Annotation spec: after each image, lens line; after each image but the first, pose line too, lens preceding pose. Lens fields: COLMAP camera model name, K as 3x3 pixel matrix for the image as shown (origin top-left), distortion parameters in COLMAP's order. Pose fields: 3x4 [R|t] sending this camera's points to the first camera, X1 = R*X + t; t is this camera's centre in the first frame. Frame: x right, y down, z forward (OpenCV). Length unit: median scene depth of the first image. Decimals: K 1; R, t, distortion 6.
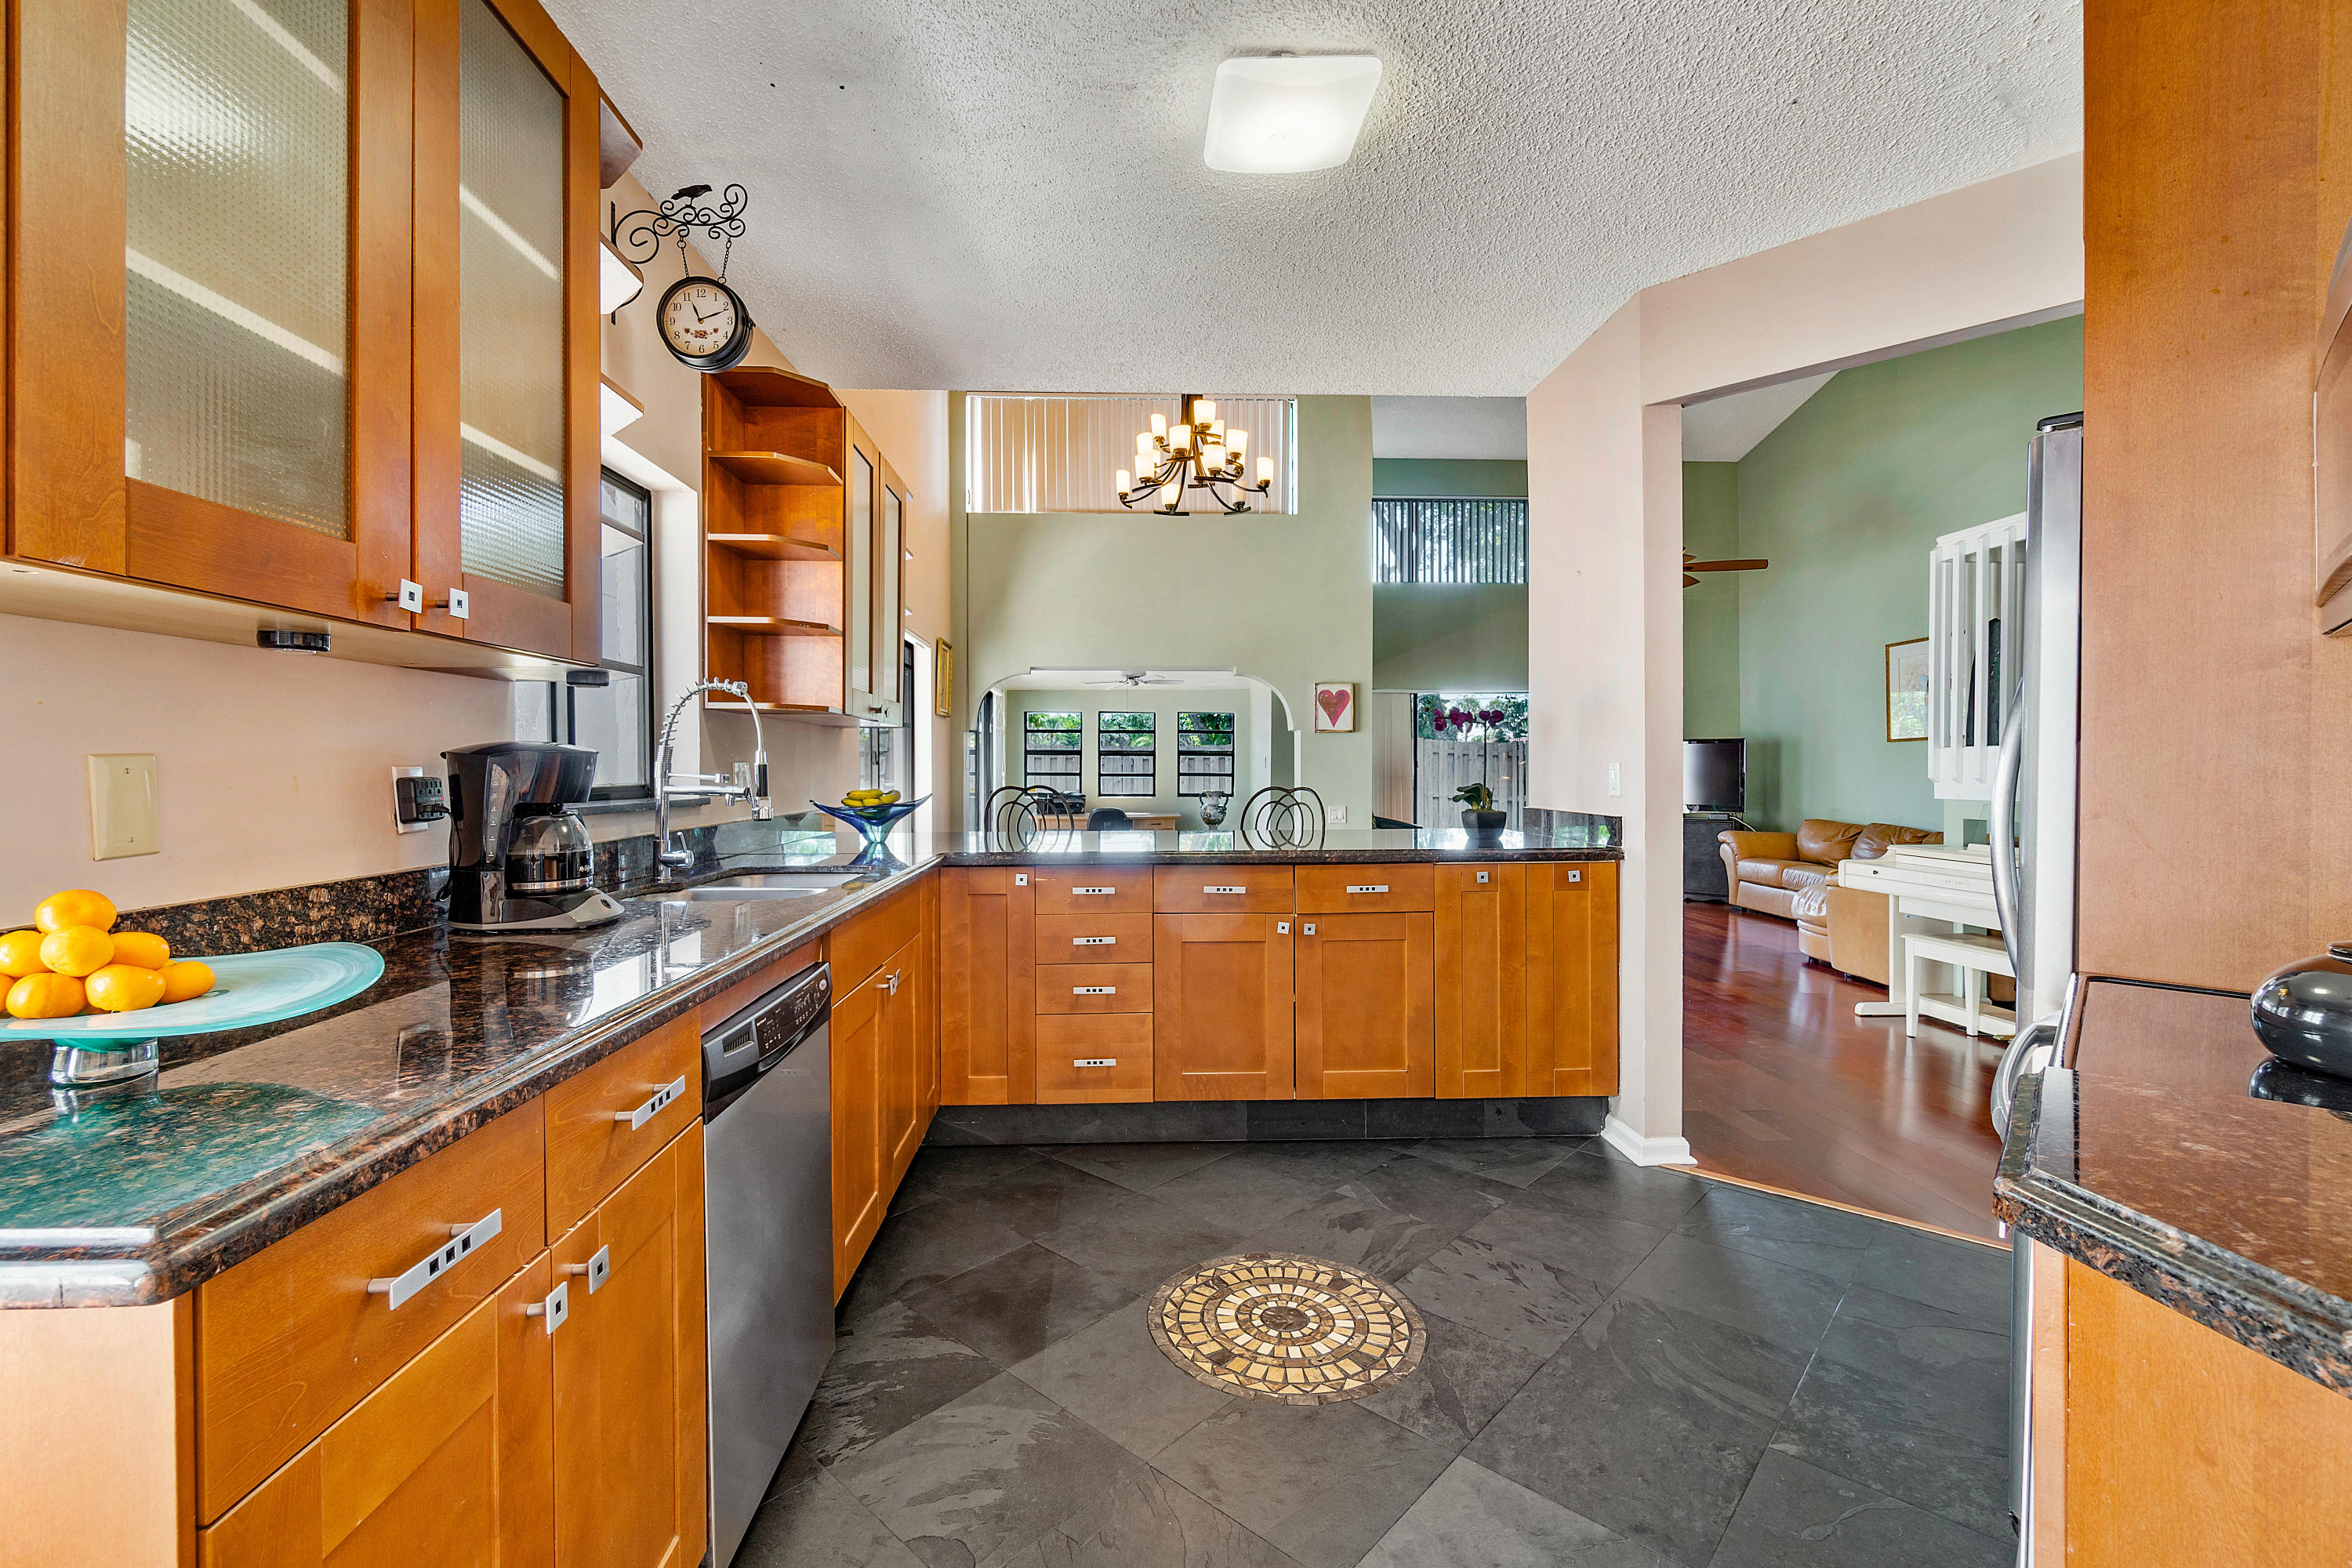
lens RADIAL K [[1004.8, 0, 1159.5], [0, 1004.8, 775.2], [0, 0, 1]] dist [-0.007097, 0.000032]
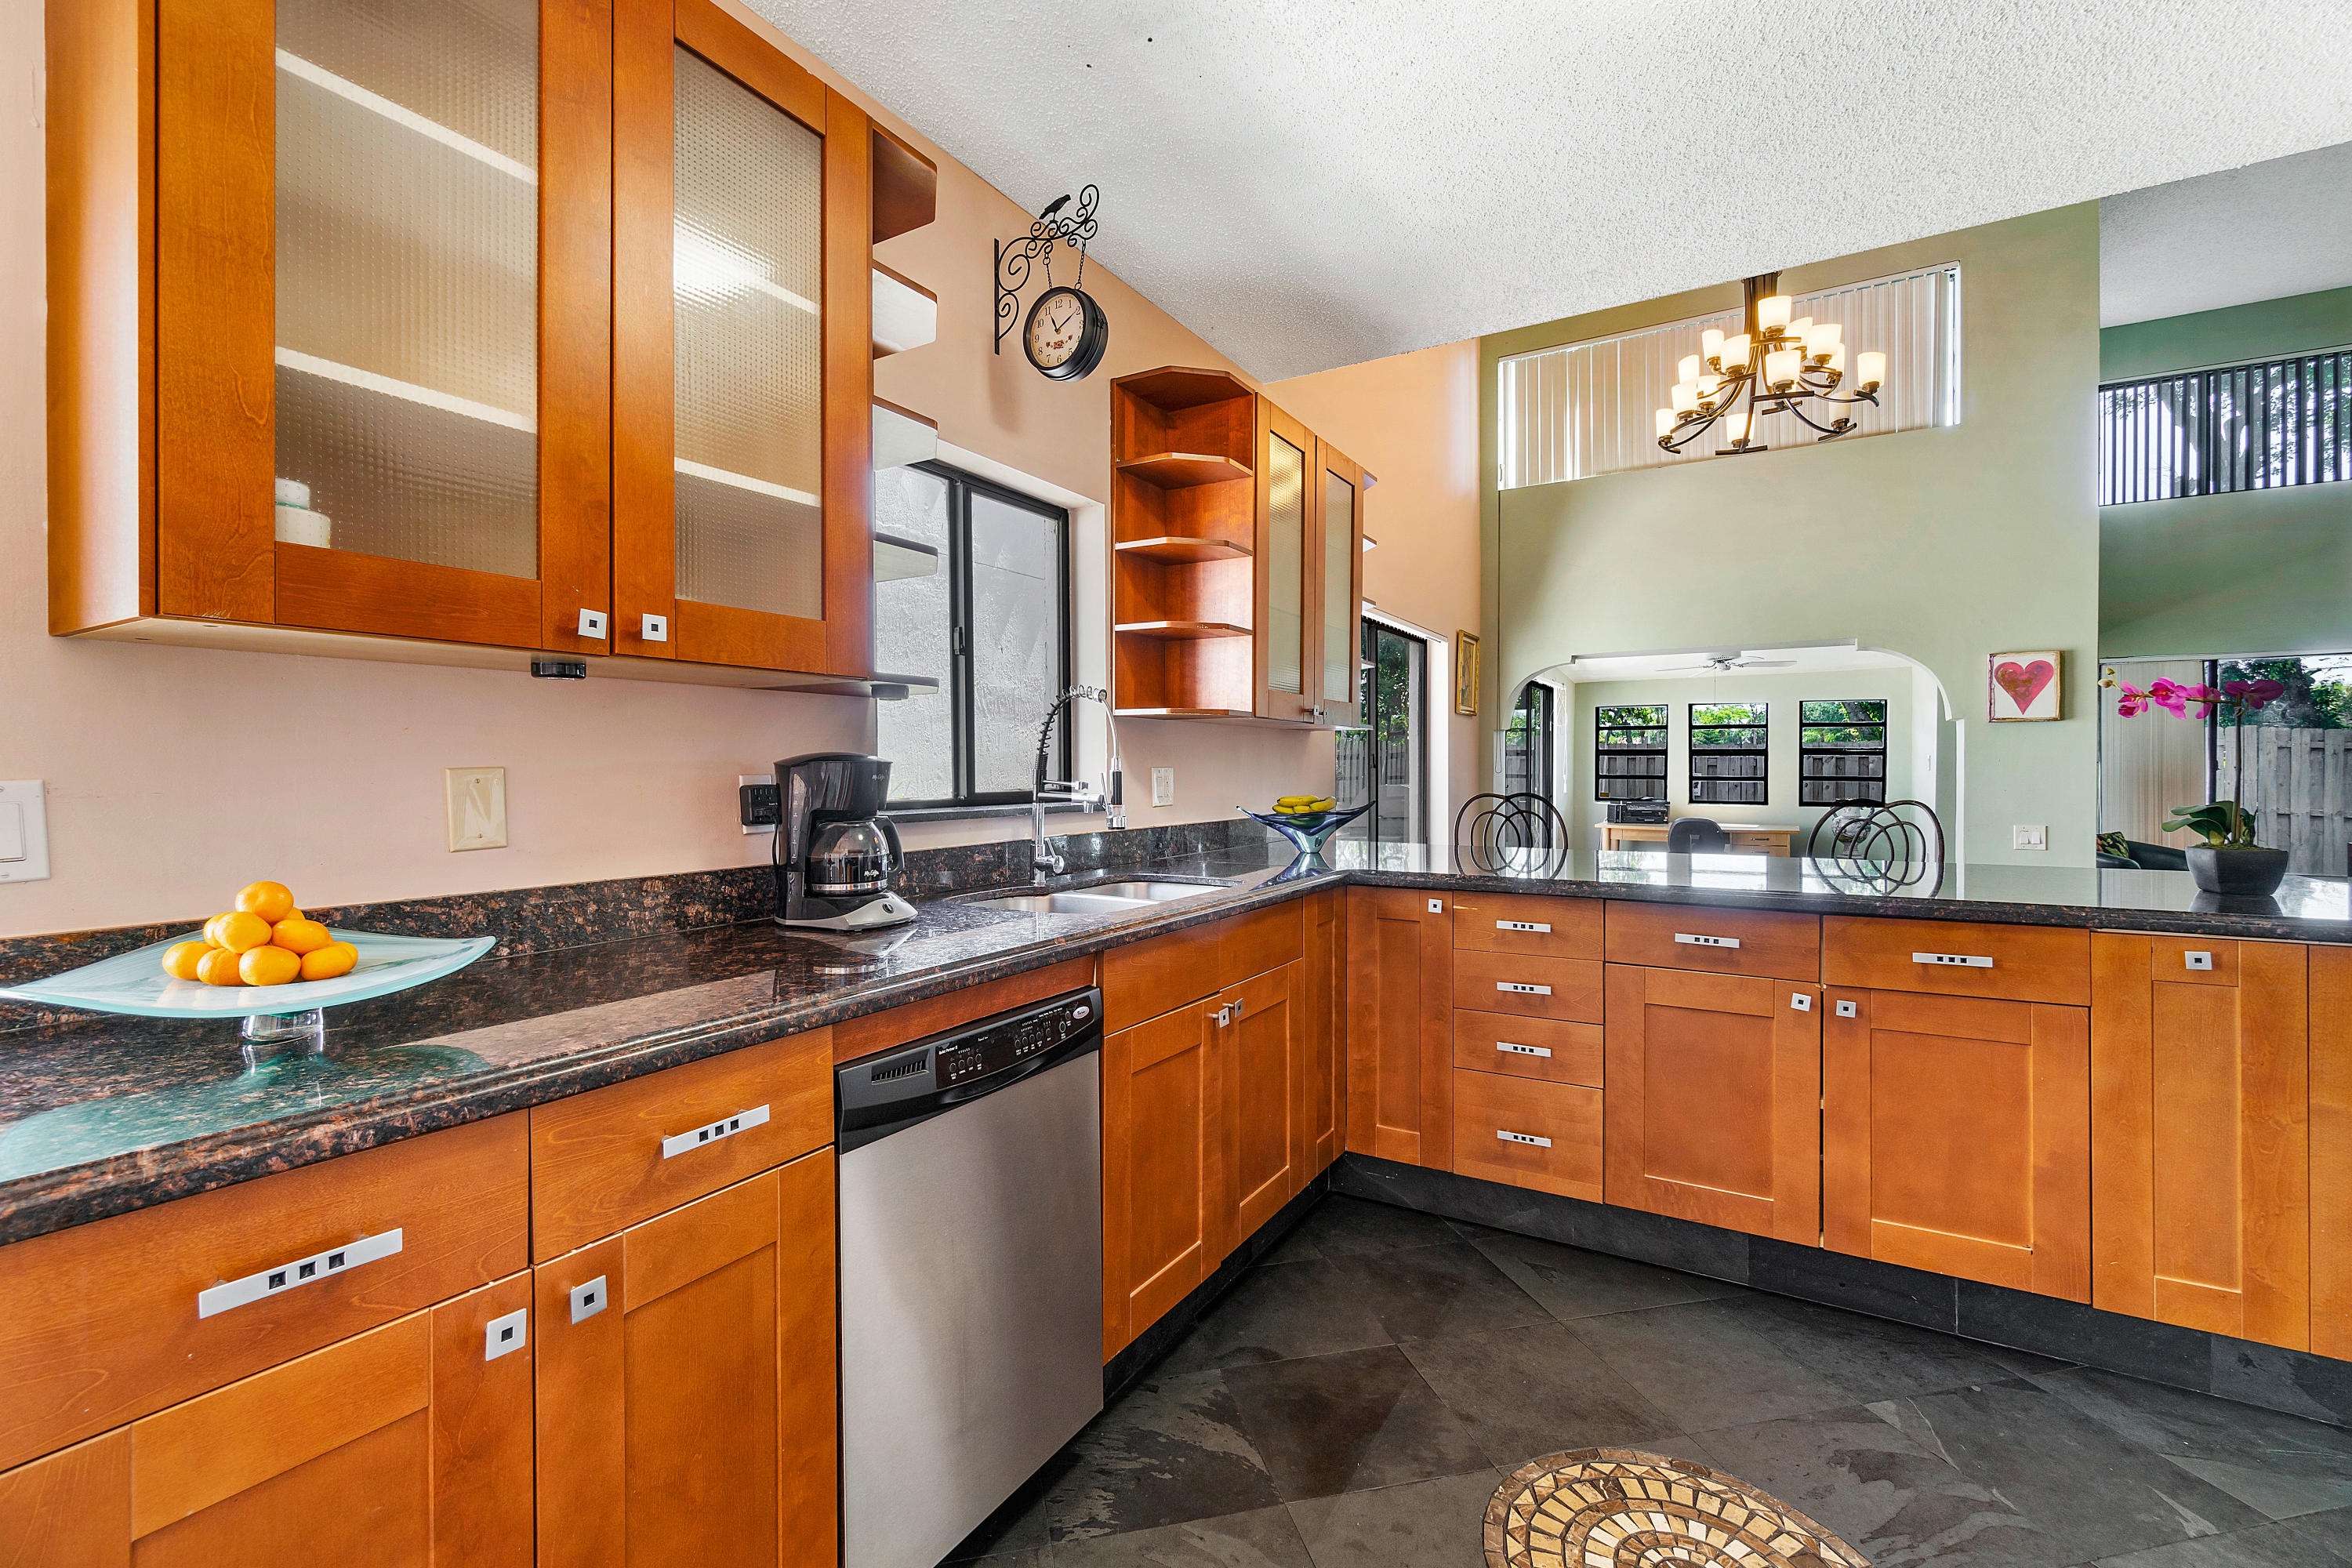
lens RADIAL K [[1007.6, 0, 1159.0], [0, 1007.6, 775.8], [0, 0, 1]] dist [-0.002935, 0.001372]
pose [[0.829887, 0.004550, -0.557913, 0.155949], [-0.004559, 0.999989, 0.001374, -0.006863], [0.557913, 0.001403, 0.829898, 0.174314]]
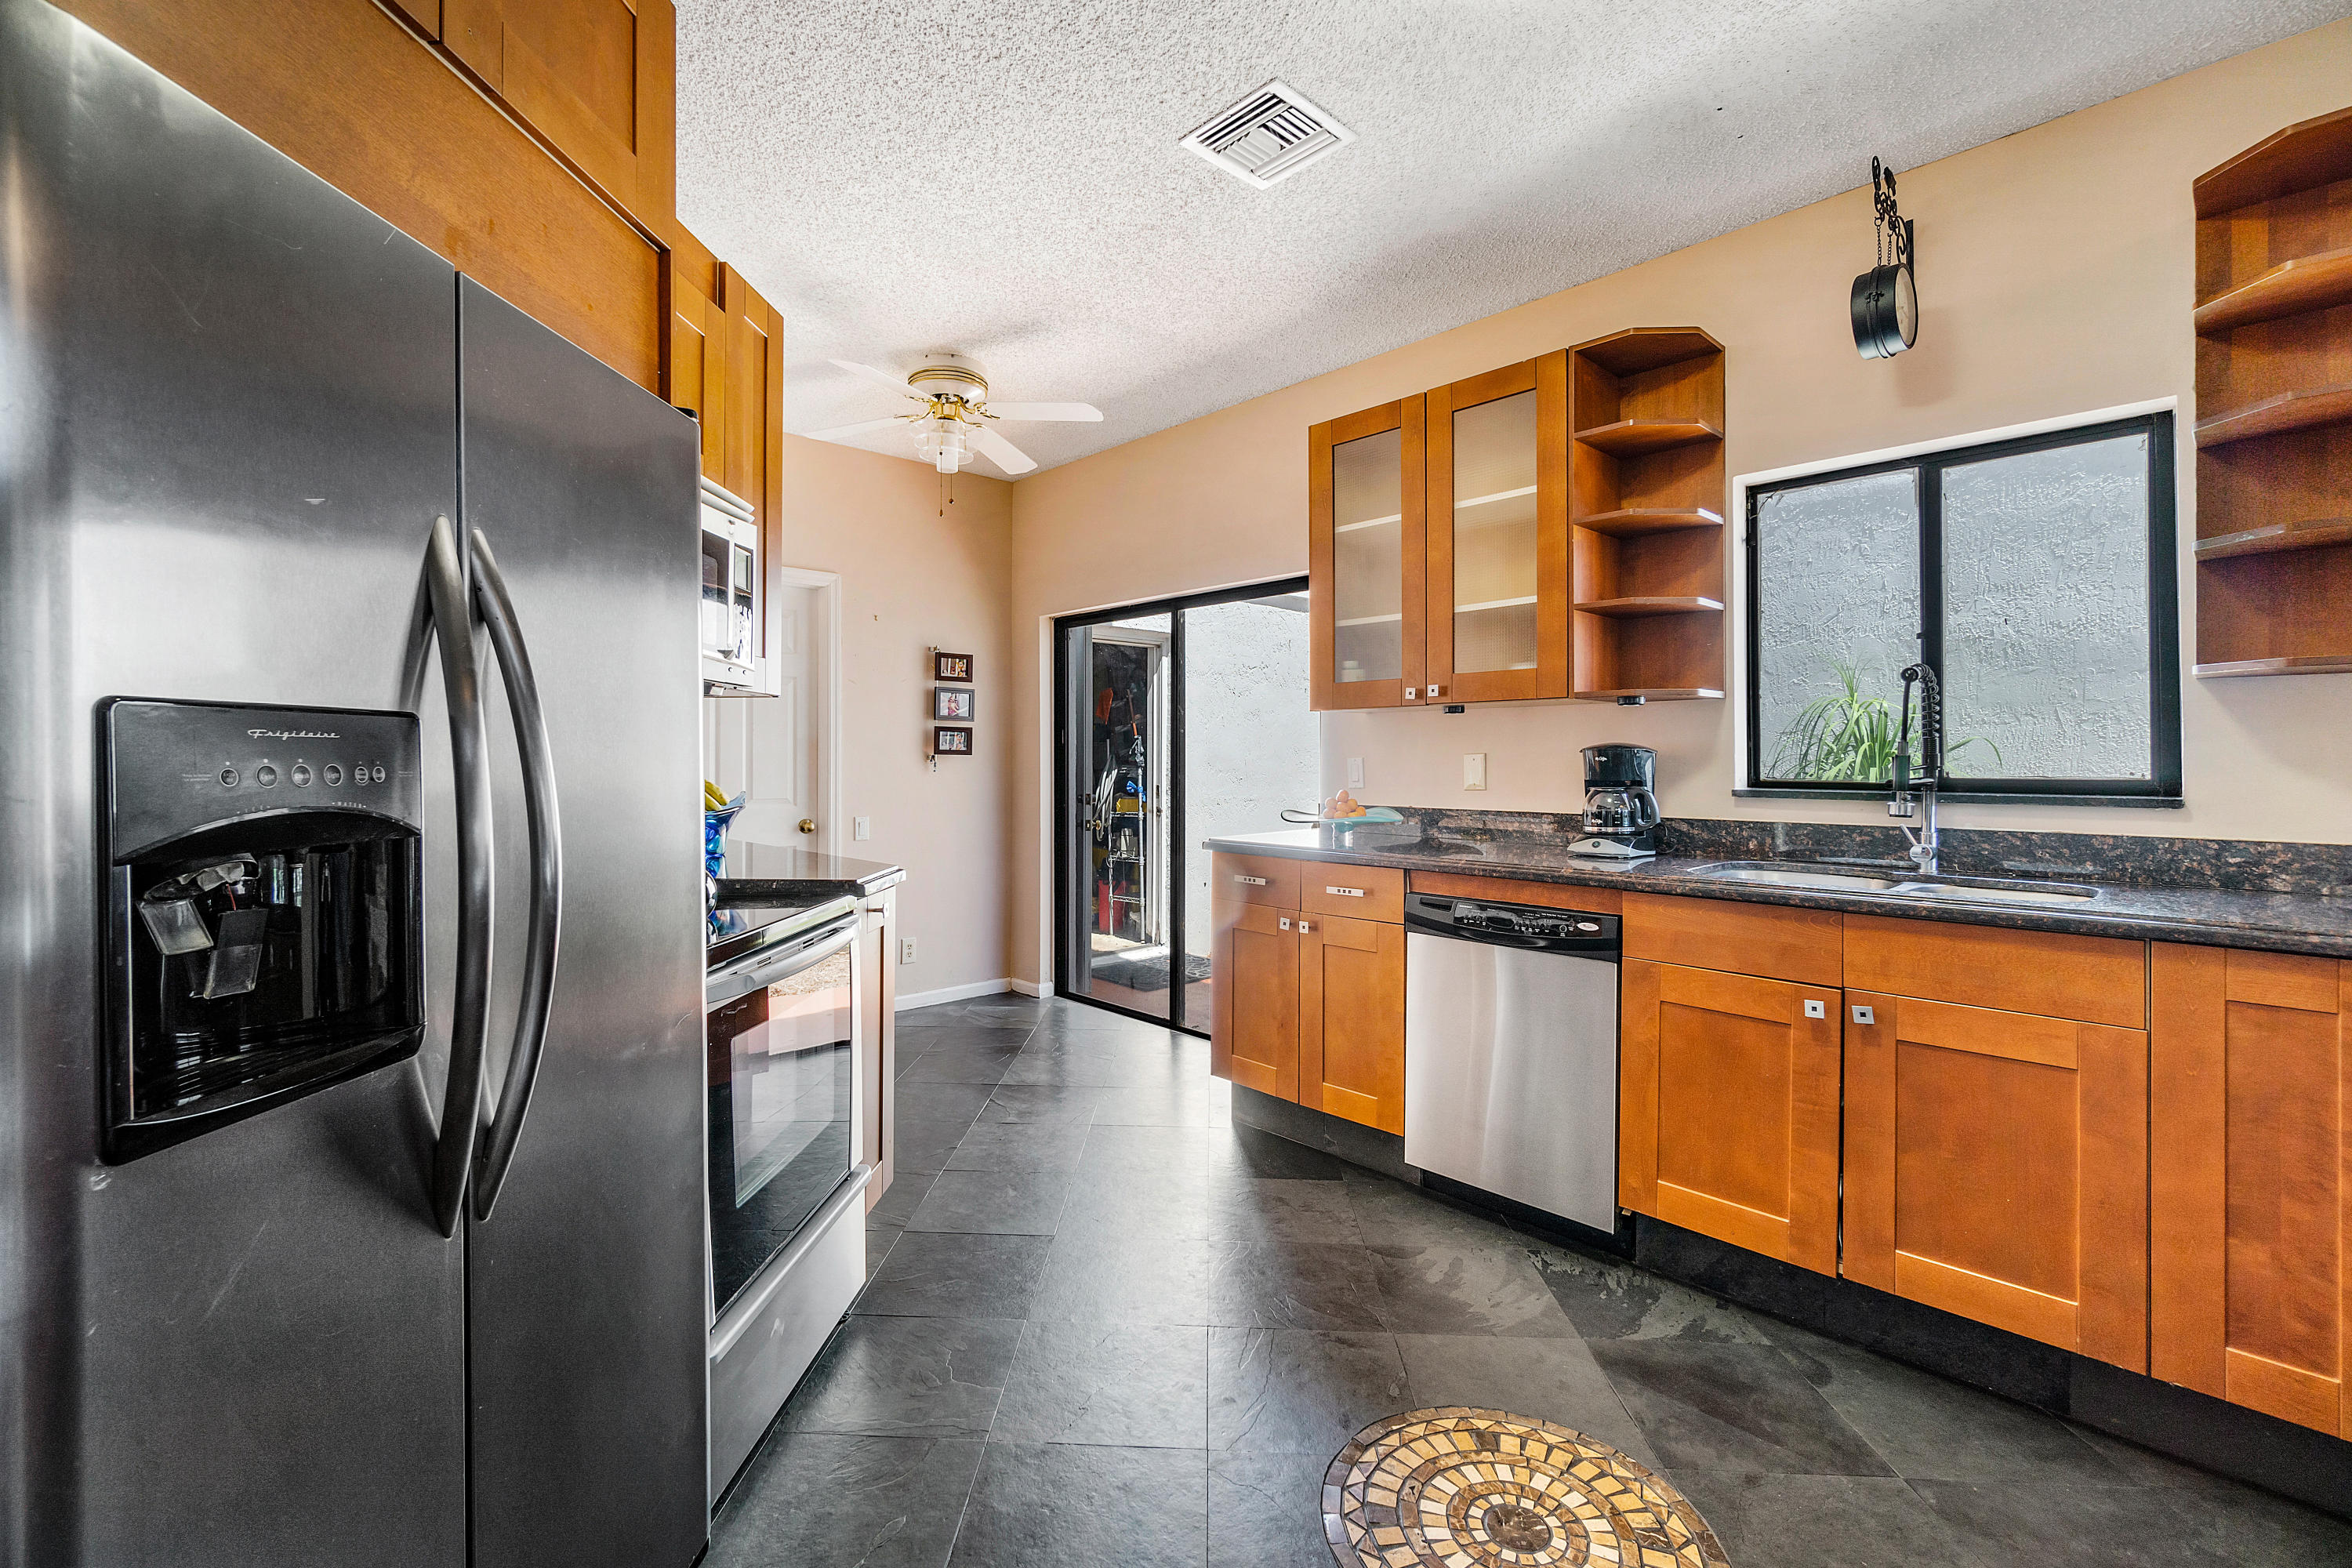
lens RADIAL K [[1007.6, 0, 1159.0], [0, 1007.6, 775.8], [0, 0, 1]] dist [-0.002935, 0.001372]
pose [[-0.759730, 0.013108, -0.650106, 0.598402], [-0.004313, 0.999673, 0.025196, -0.010486], [0.650224, 0.021946, -0.759426, 1.049071]]
